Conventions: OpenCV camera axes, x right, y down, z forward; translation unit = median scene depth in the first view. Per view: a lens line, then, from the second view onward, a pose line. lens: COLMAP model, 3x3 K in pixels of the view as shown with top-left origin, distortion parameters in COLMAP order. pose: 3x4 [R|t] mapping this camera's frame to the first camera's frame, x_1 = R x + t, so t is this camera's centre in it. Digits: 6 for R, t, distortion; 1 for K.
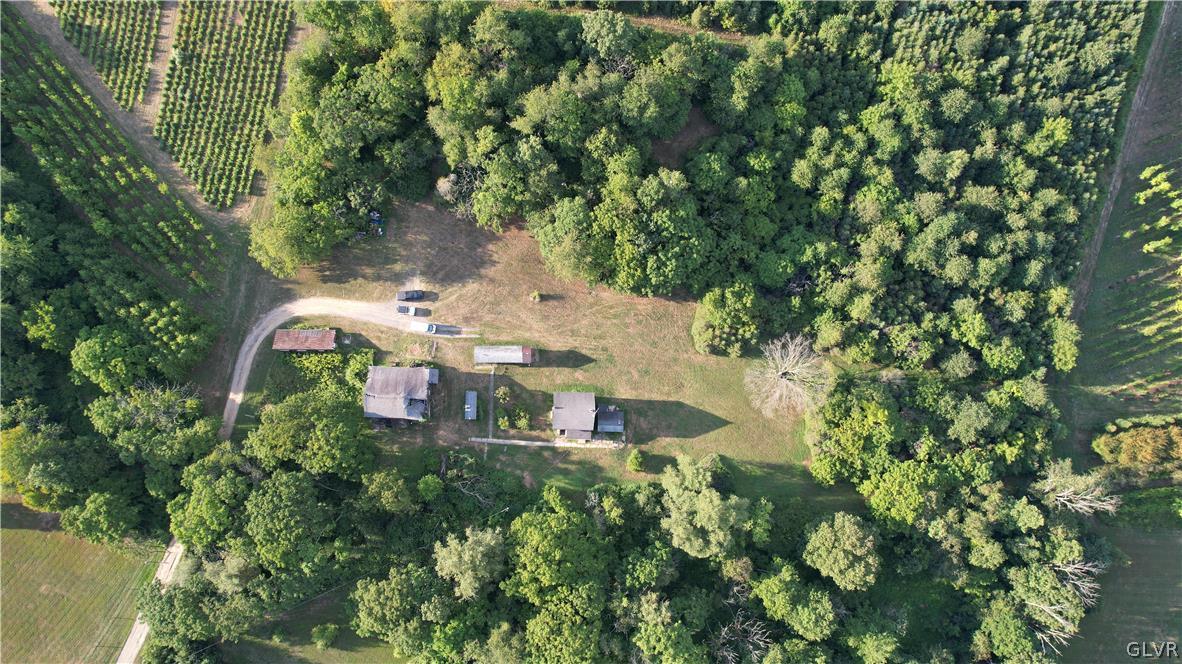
lens RADIAL K [[752.4, 0, 591.0], [0, 752.4, 332.0], [0, 0, 1]] dist [-0.047948, 0.001365]
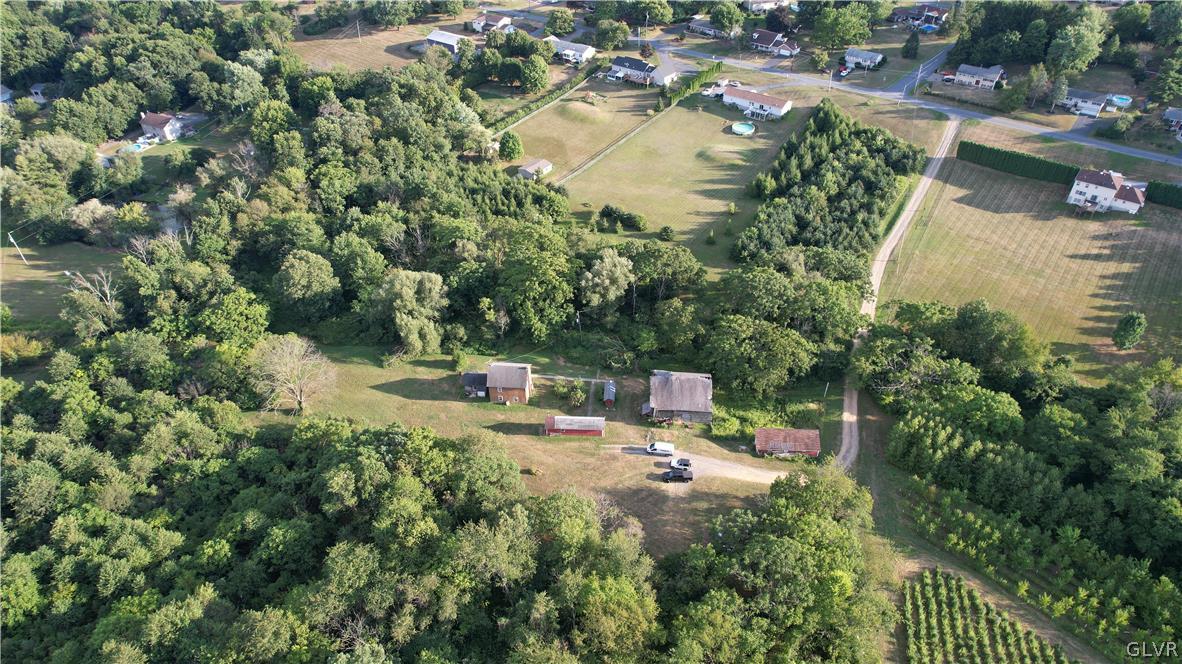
lens RADIAL K [[752.4, 0, 591.0], [0, 752.4, 332.0], [0, 0, 1]] dist [-0.047948, 0.001365]
pose [[-0.998177, -0.052505, 0.029777, -0.158908], [0.050789, -0.463992, 0.884382, -0.757785], [-0.032618, 0.884282, 0.465813, 0.450643]]
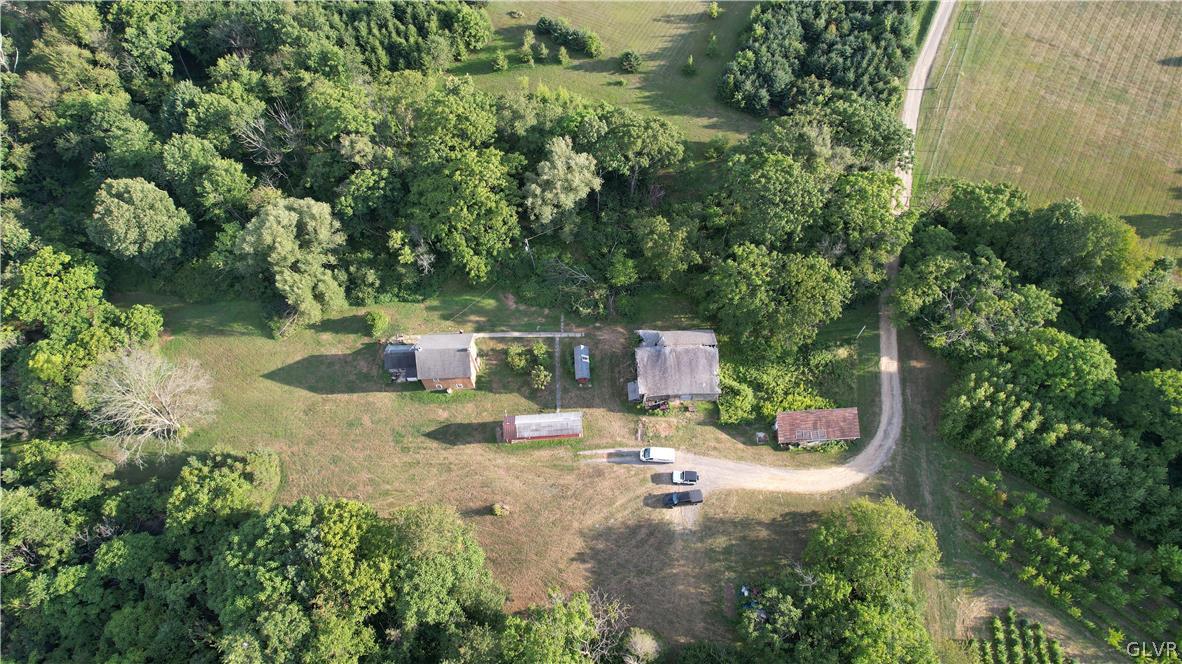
lens RADIAL K [[756.2, 0, 591.0], [0, 756.2, 332.0], [0, 0, 1]] dist [-0.076039, 0.070029]
pose [[-0.998010, 0.044371, -0.044809, -0.134360], [-0.062705, -0.773672, 0.630476, -0.361927], [-0.006692, 0.632031, 0.774914, 0.377006]]
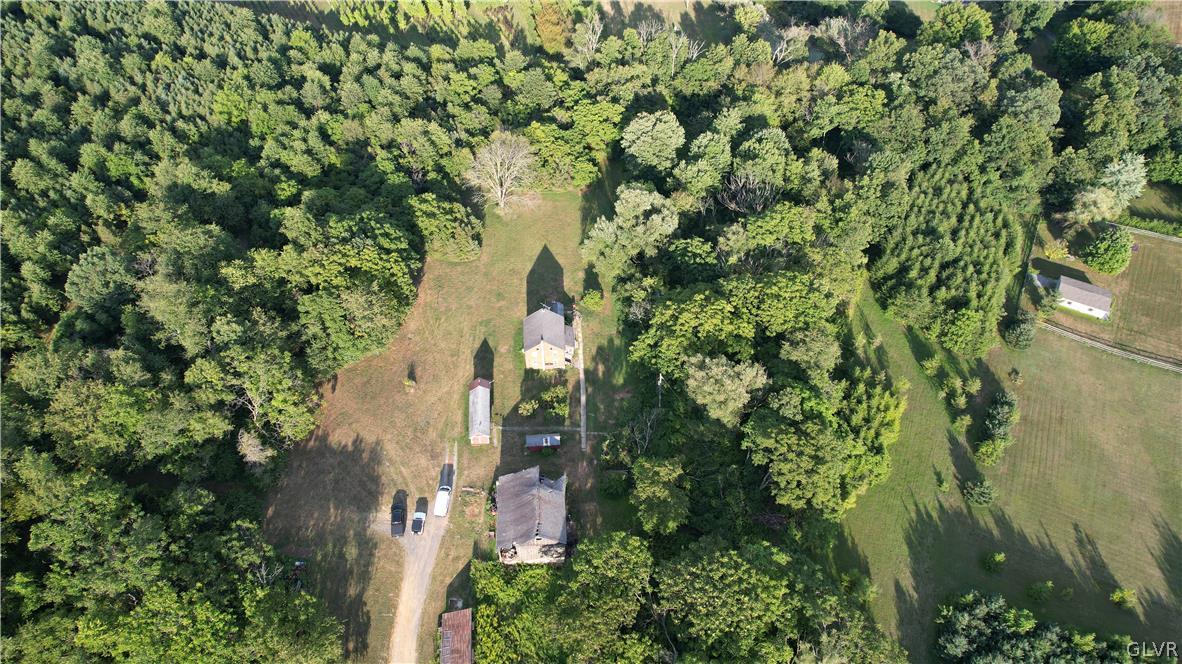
lens RADIAL K [[752.4, 0, 591.0], [0, 752.4, 332.0], [0, 0, 1]] dist [-0.047948, 0.001365]
pose [[-0.086682, -0.766413, 0.636473, -0.586242], [0.978662, 0.053965, 0.198266, -0.018579], [-0.186301, 0.640078, 0.745381, 0.306420]]
